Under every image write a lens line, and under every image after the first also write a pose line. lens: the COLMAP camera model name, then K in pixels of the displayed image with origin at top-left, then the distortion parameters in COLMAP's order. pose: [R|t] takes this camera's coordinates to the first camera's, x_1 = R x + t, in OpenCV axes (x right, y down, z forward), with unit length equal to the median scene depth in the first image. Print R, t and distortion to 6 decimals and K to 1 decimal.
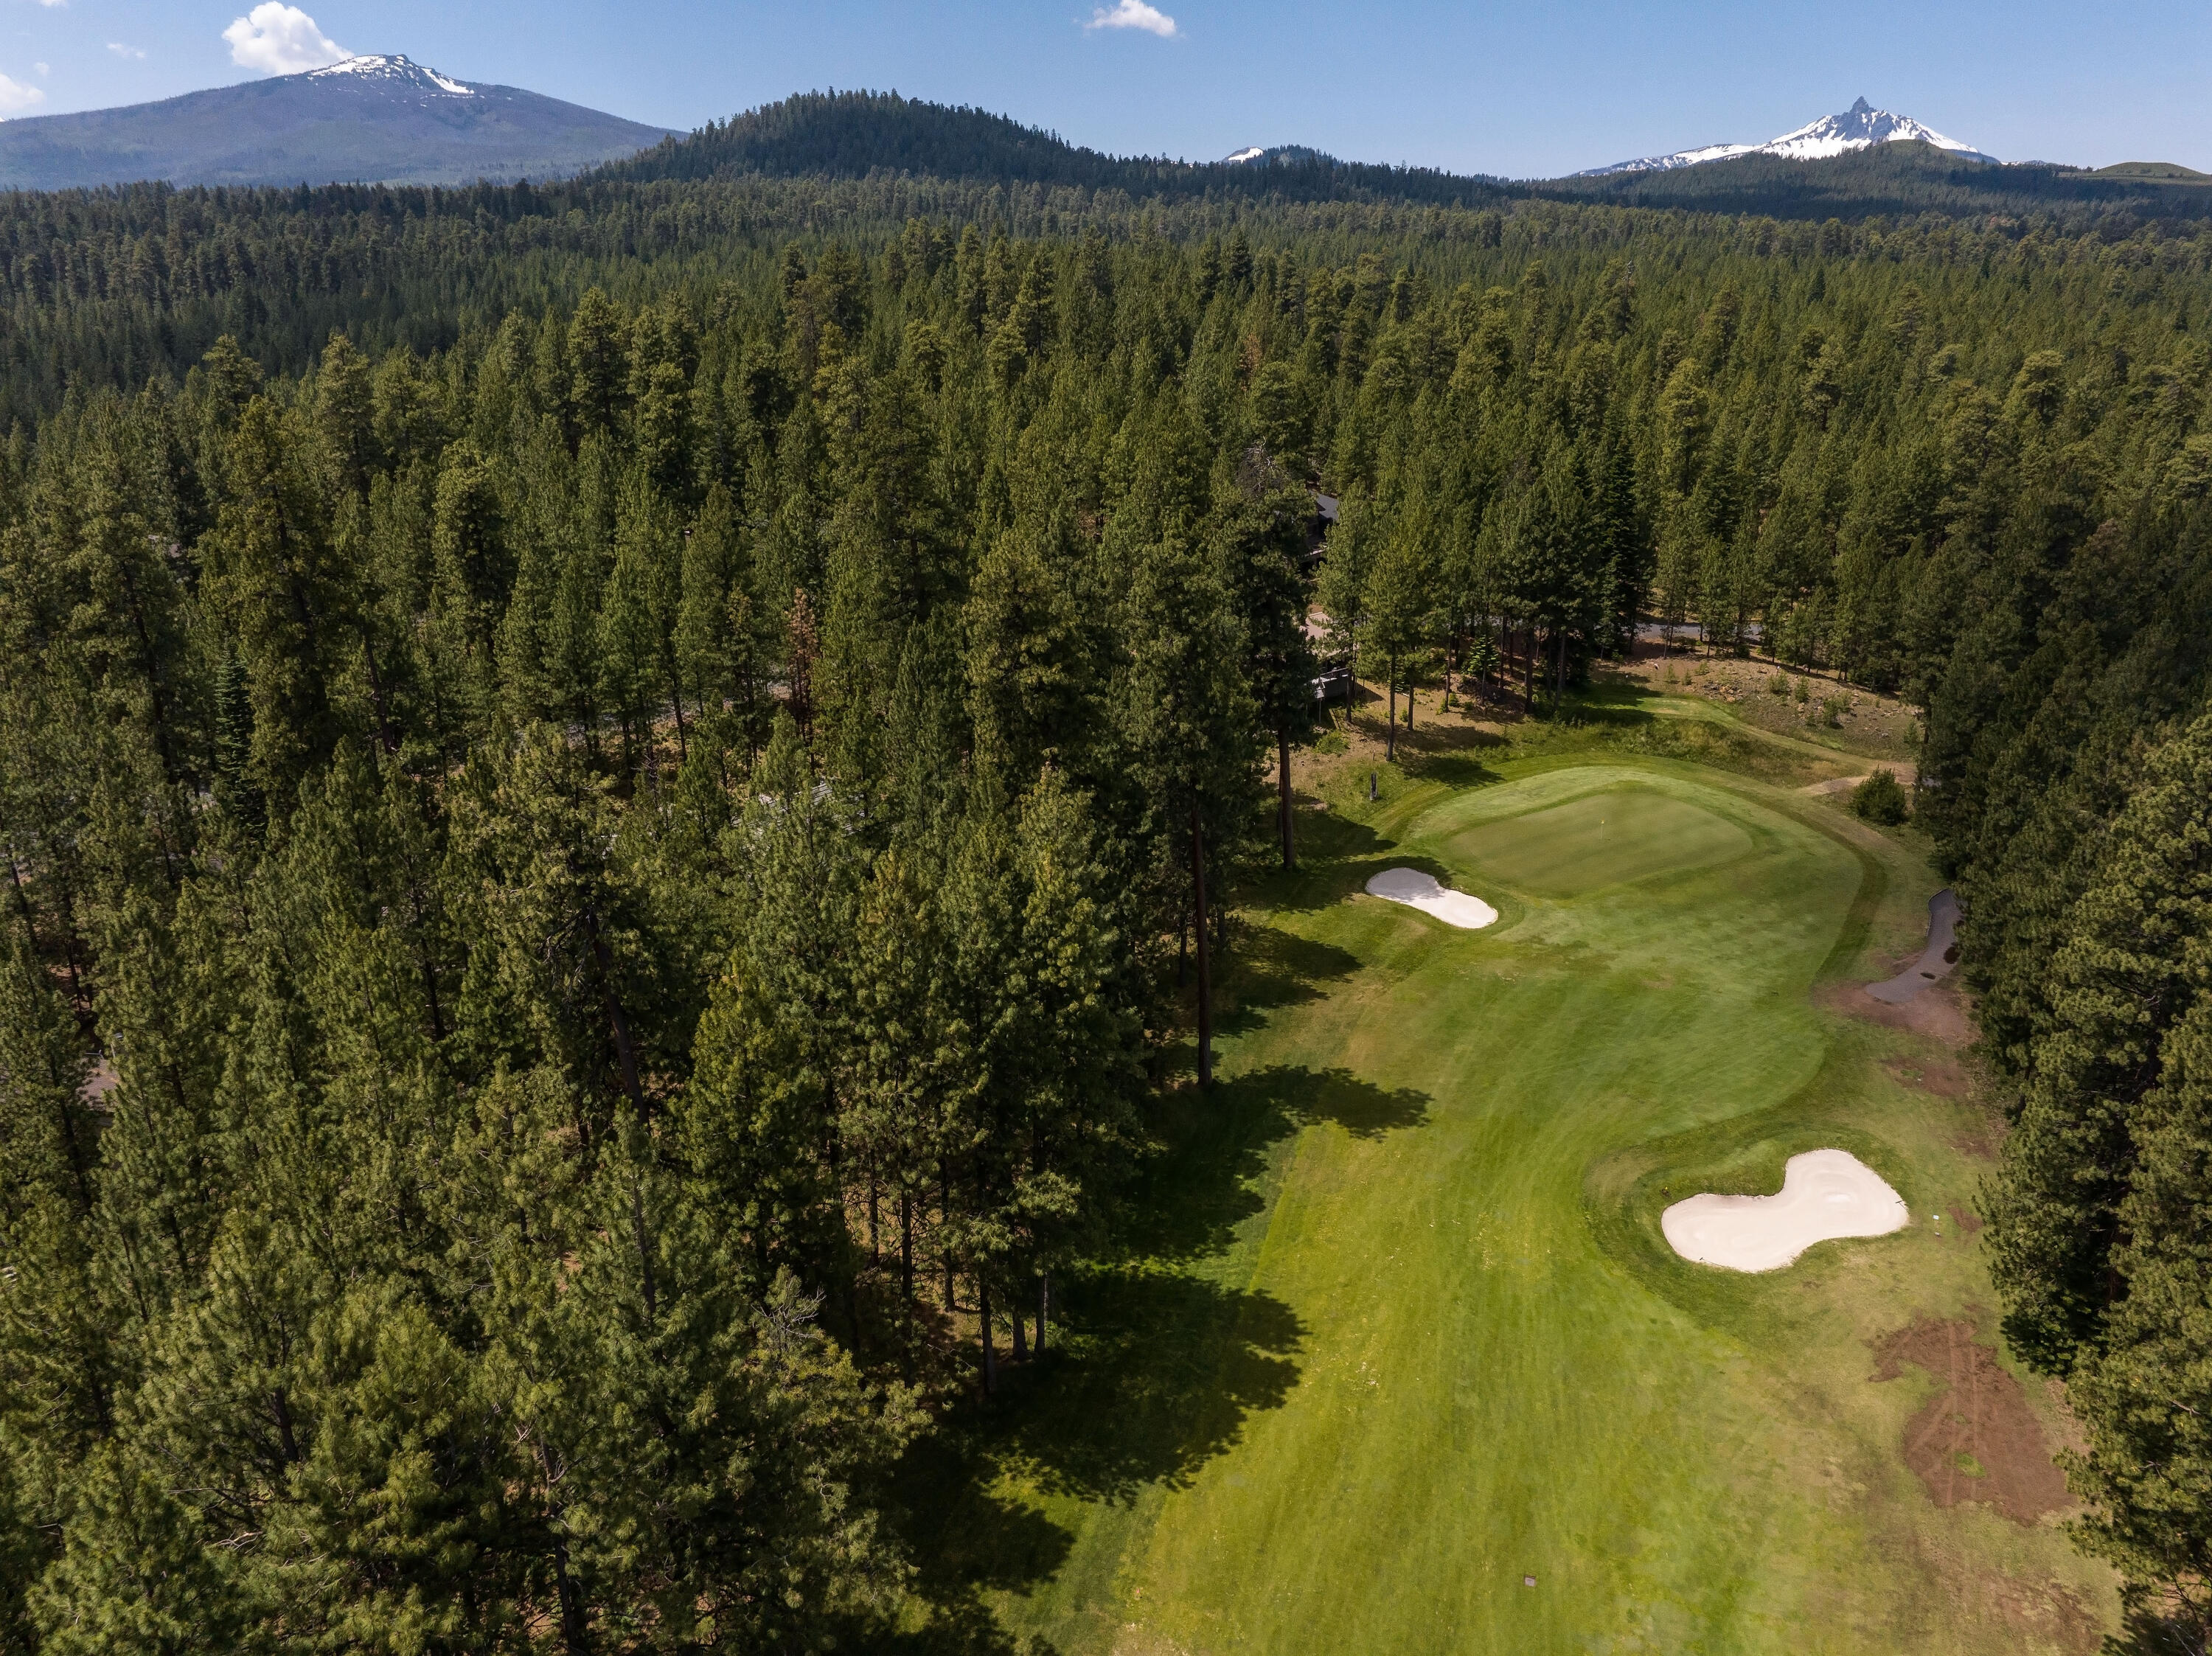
lens RADIAL K [[1679.5, 0, 1106.0], [0, 1679.5, 828.0], [0, 0, 1]] dist [-0.034385, 0.009710]
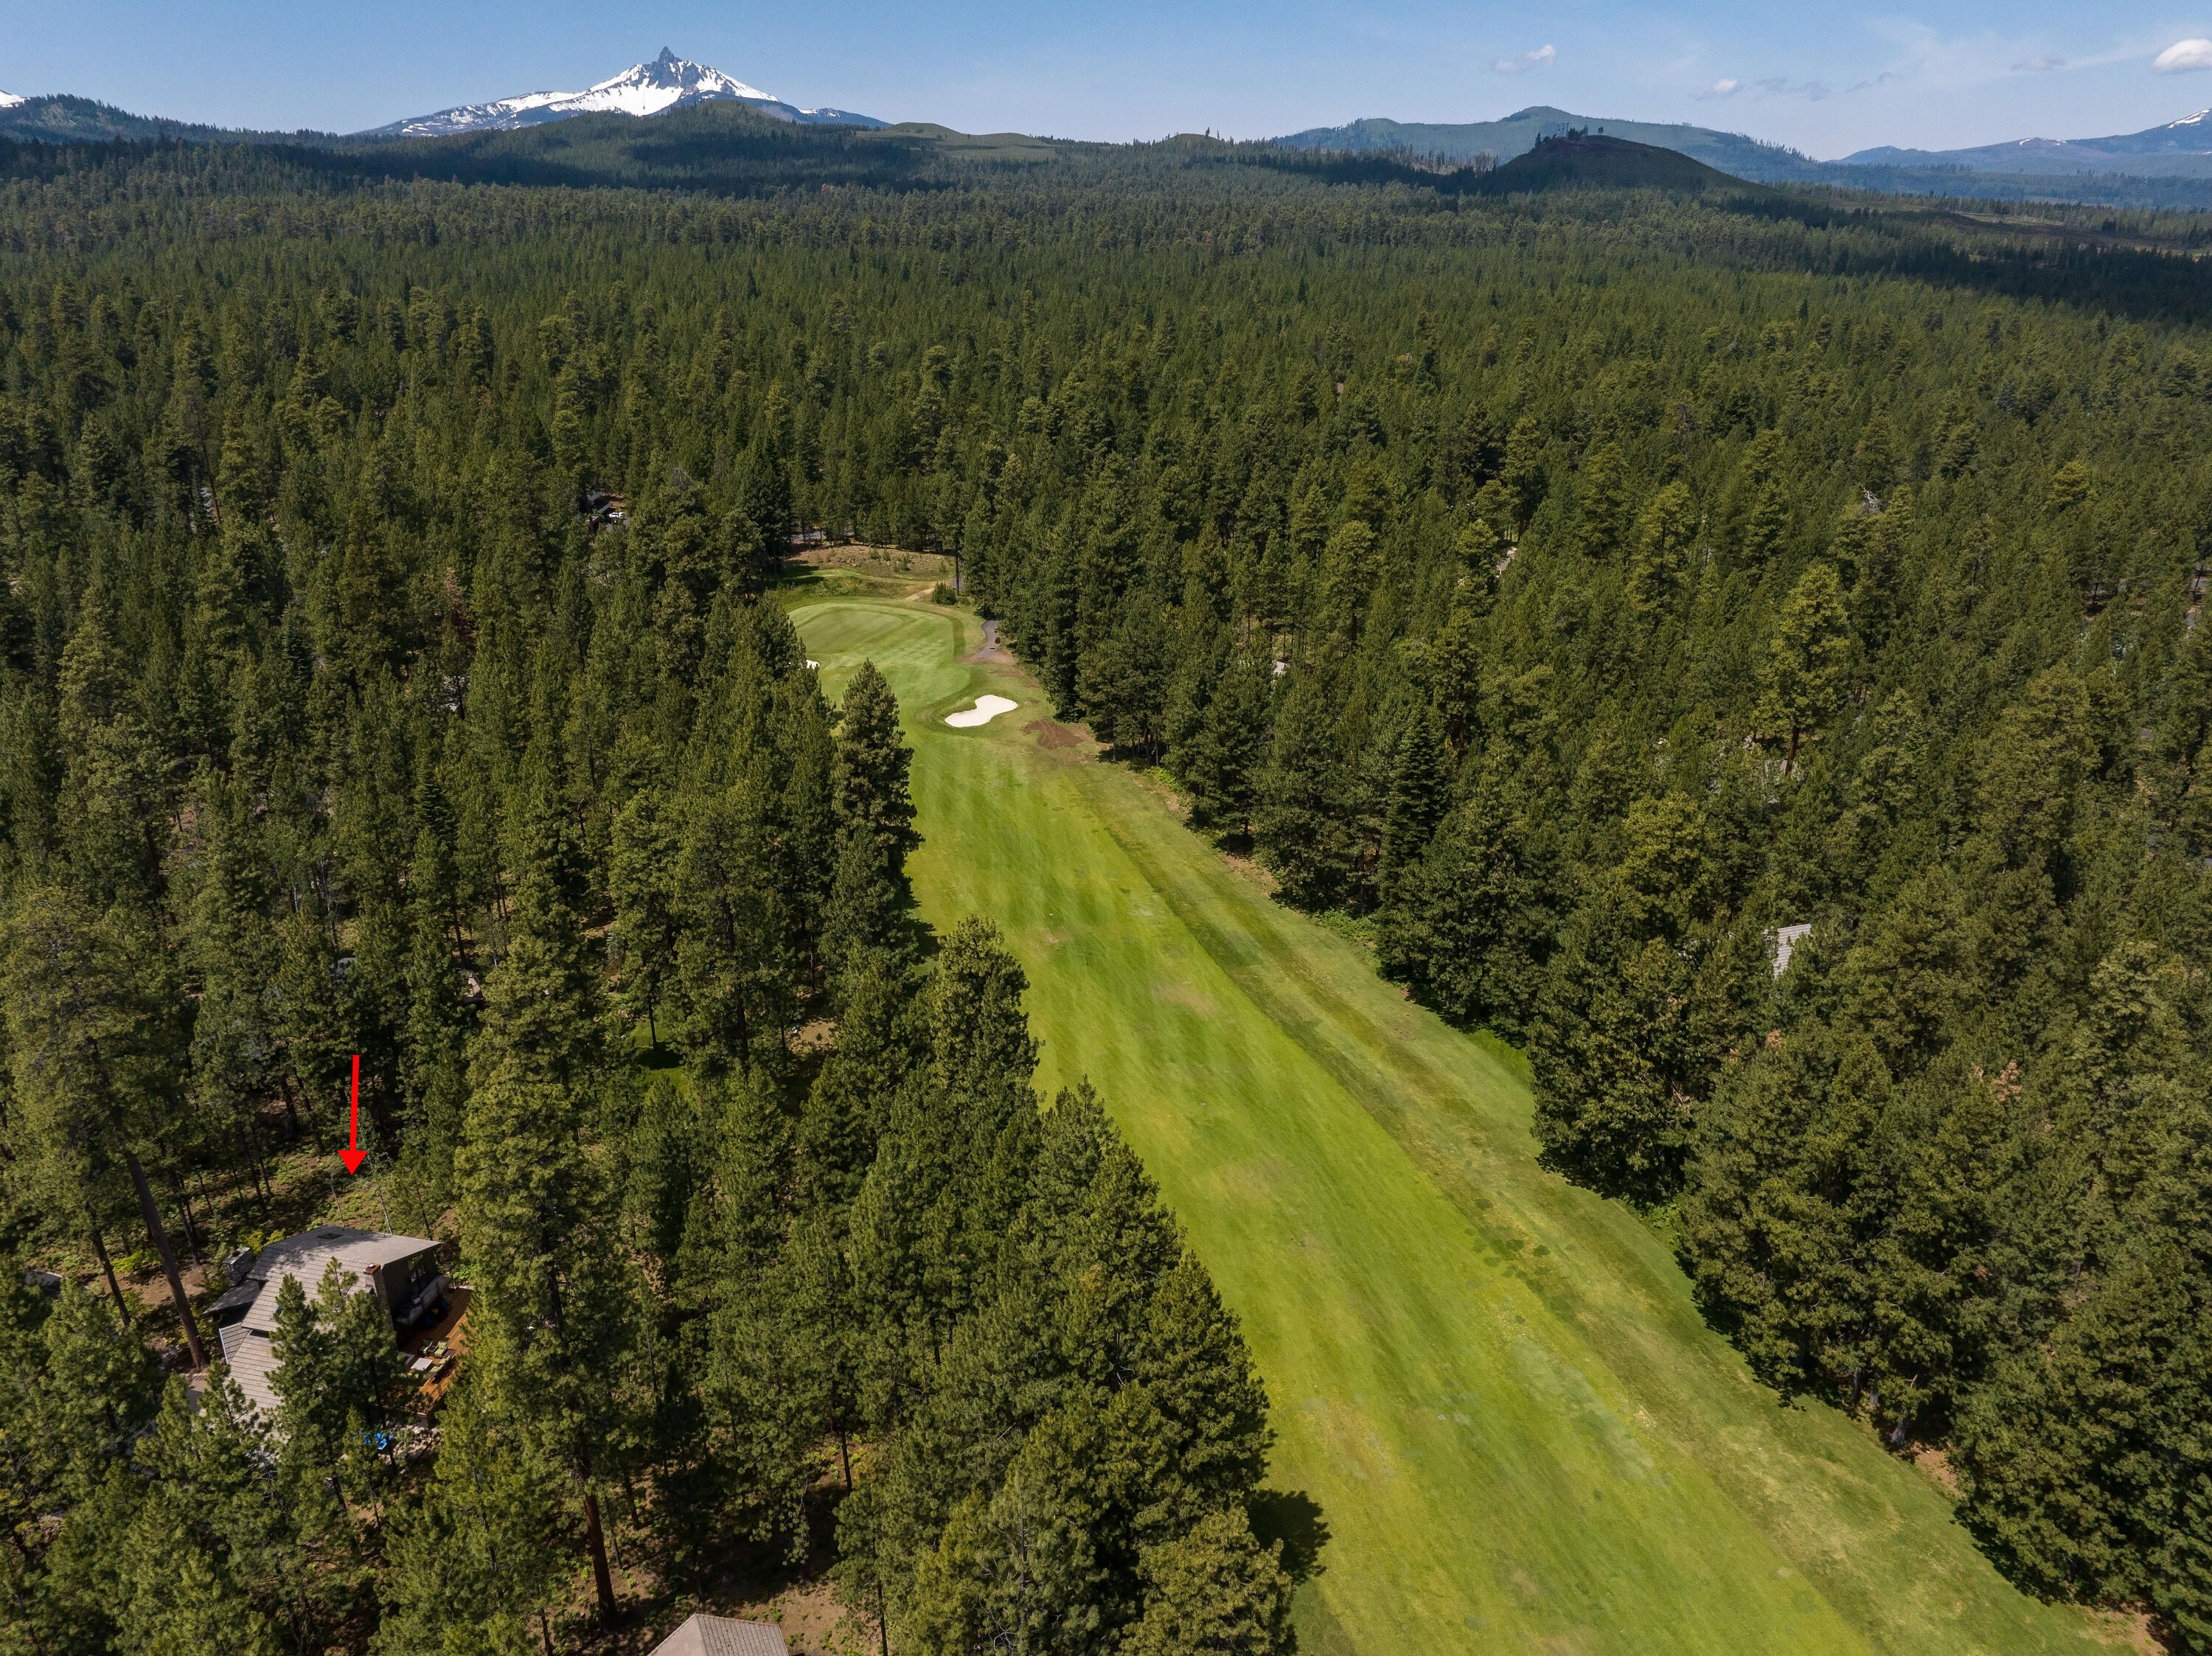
lens RADIAL K [[1679.5, 0, 1106.0], [0, 1679.5, 828.0], [0, 0, 1]] dist [-0.034385, 0.009710]
pose [[0.805006, -0.230852, 0.546509, -0.578811], [0.214657, 0.972113, 0.094444, 0.108596], [-0.553071, 0.041284, 0.832111, -0.840286]]
